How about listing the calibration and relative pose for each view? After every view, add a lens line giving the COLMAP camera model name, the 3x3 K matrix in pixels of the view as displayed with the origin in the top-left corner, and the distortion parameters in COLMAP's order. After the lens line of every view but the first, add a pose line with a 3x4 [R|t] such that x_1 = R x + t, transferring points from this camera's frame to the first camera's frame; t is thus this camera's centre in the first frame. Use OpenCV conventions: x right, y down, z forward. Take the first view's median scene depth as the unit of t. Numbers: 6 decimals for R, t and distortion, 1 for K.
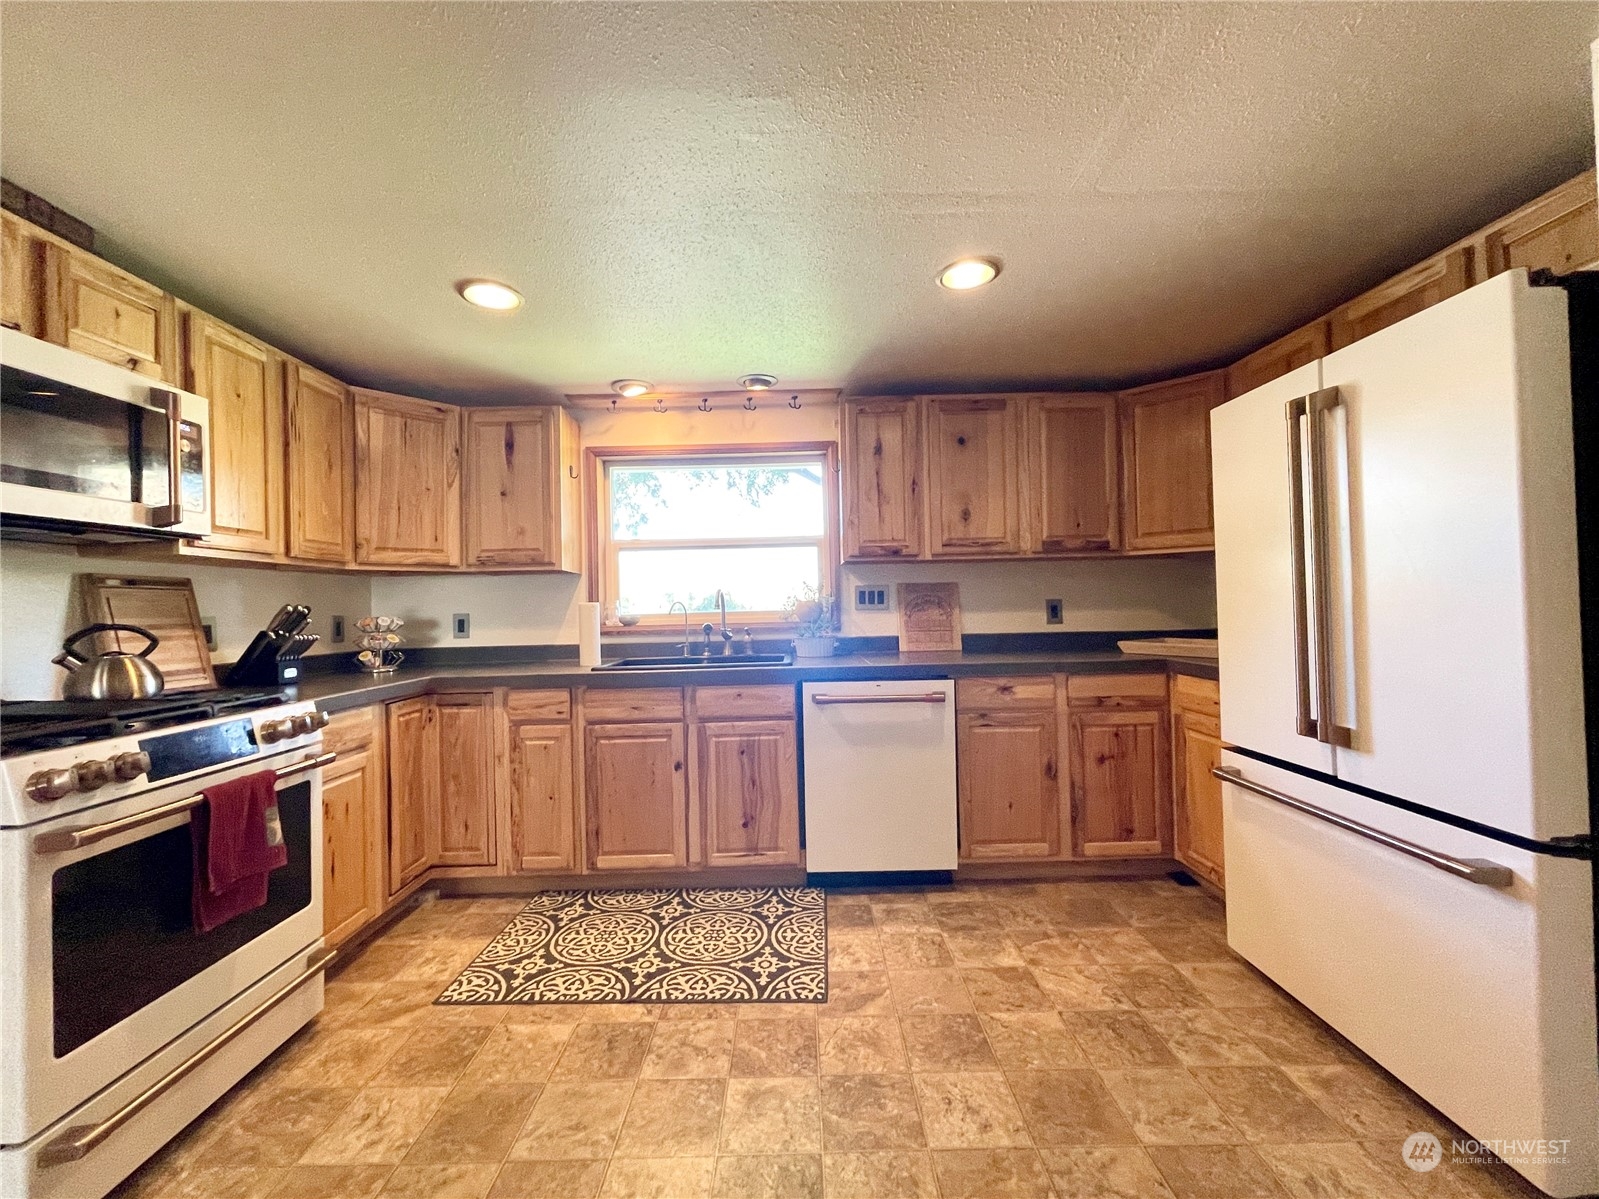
lens RADIAL K [[649.6, 0, 795.6], [0, 649.6, 605.1], [0, 0, 1]] dist [0.000042, 0.000752]
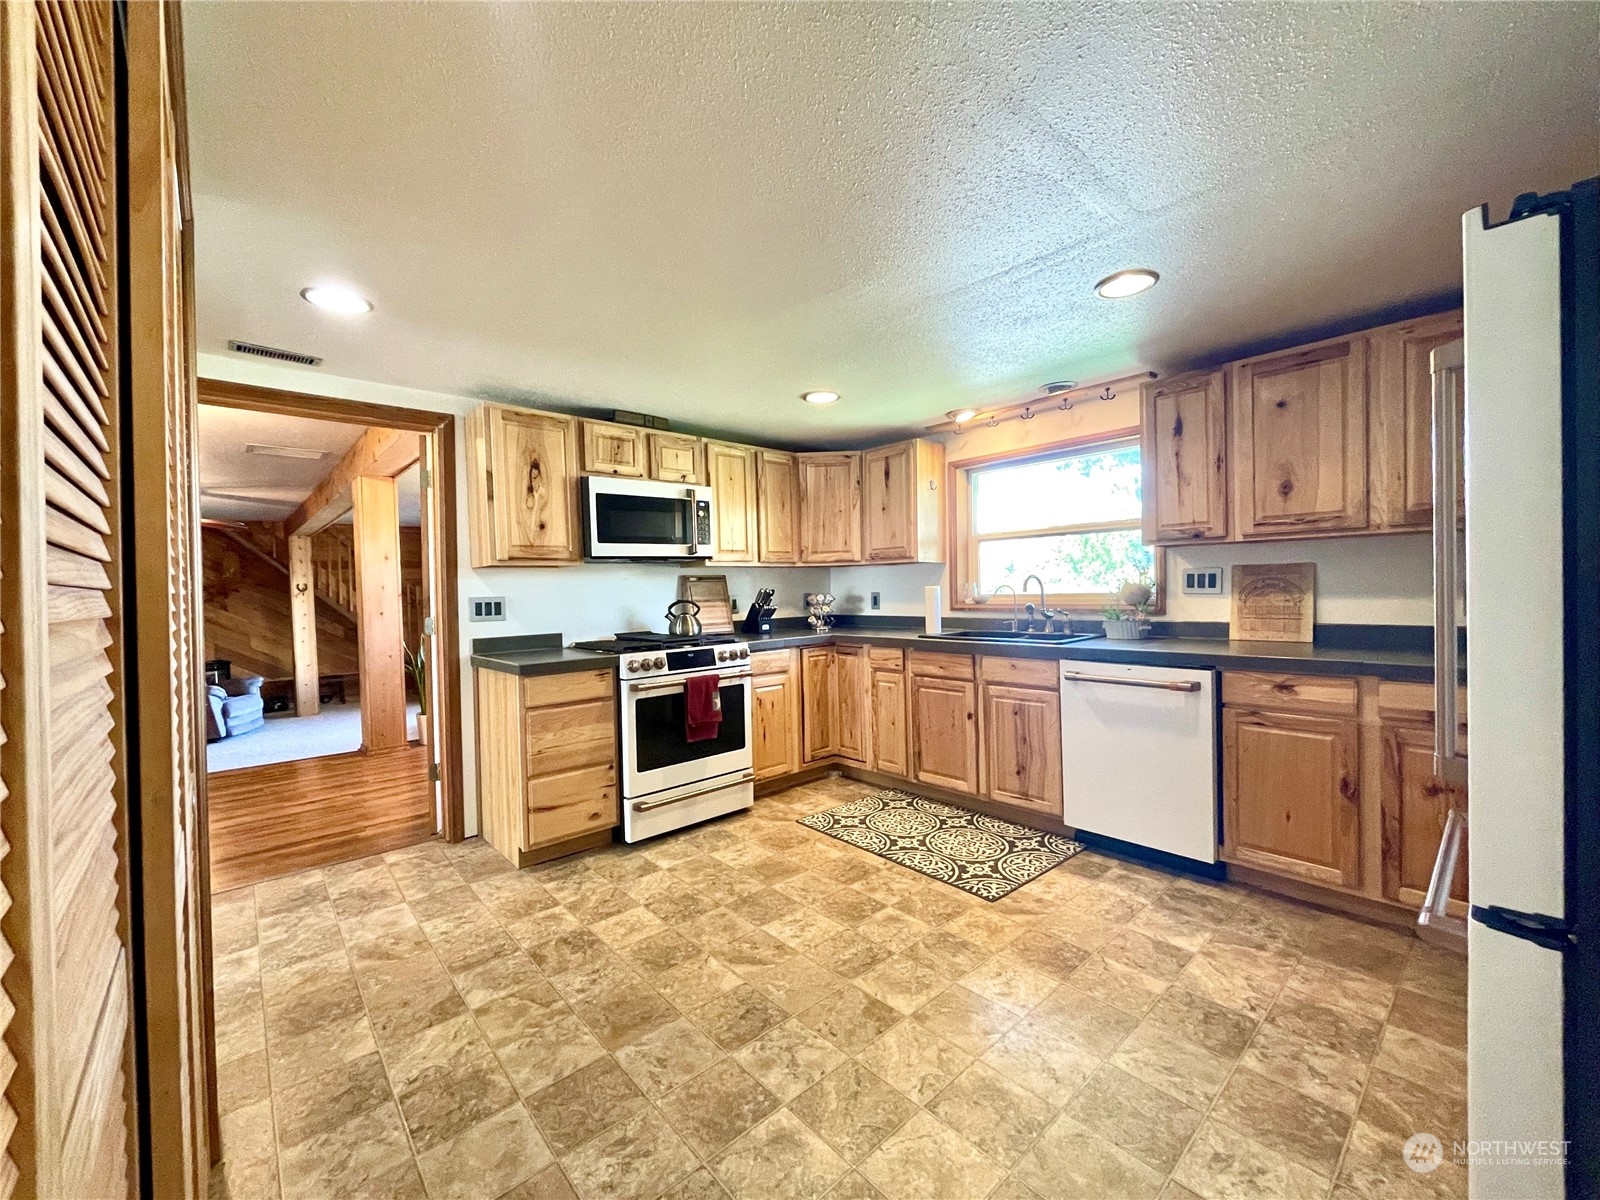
lens RADIAL K [[650.0, 0, 804.5], [0, 650.0, 611.7], [0, 0, 1]] dist [0.000042, 0.000752]
pose [[0.667175, 0.034866, -0.744084, 0.547558], [0.011355, 0.998312, 0.056960, -0.033828], [0.744814, -0.046451, 0.665653, -0.086272]]
